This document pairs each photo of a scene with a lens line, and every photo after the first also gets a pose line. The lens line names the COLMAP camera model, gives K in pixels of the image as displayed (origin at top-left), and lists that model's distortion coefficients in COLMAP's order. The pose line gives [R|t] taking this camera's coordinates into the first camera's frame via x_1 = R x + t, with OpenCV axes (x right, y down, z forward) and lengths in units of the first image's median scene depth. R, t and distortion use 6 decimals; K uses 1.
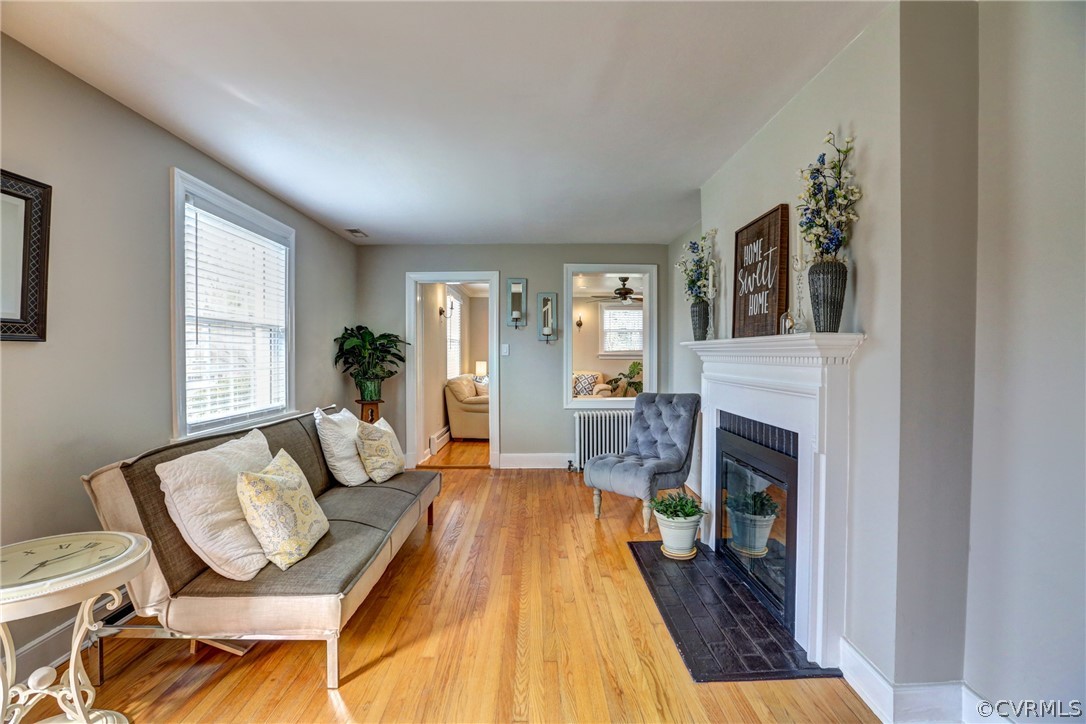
lens RADIAL K [[492.6, 0, 544.9], [0, 492.6, 358.8], [0, 0, 1]] dist [-0.050217, 0.016989]
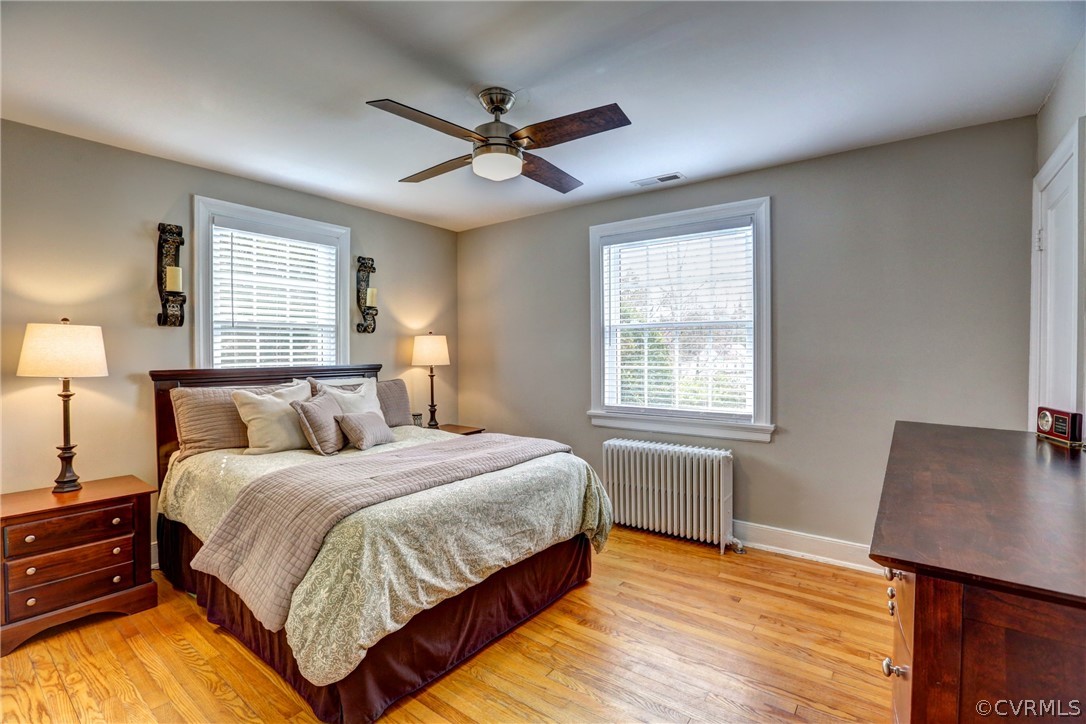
lens RADIAL K [[492.6, 0, 544.9], [0, 492.6, 358.8], [0, 0, 1]] dist [-0.050217, 0.016989]
pose [[-0.616624, 0.004562, -0.787245, 0.487356], [-0.008099, 0.999894, 0.012139, -0.011195], [0.787216, 0.013861, -0.616521, 1.766060]]
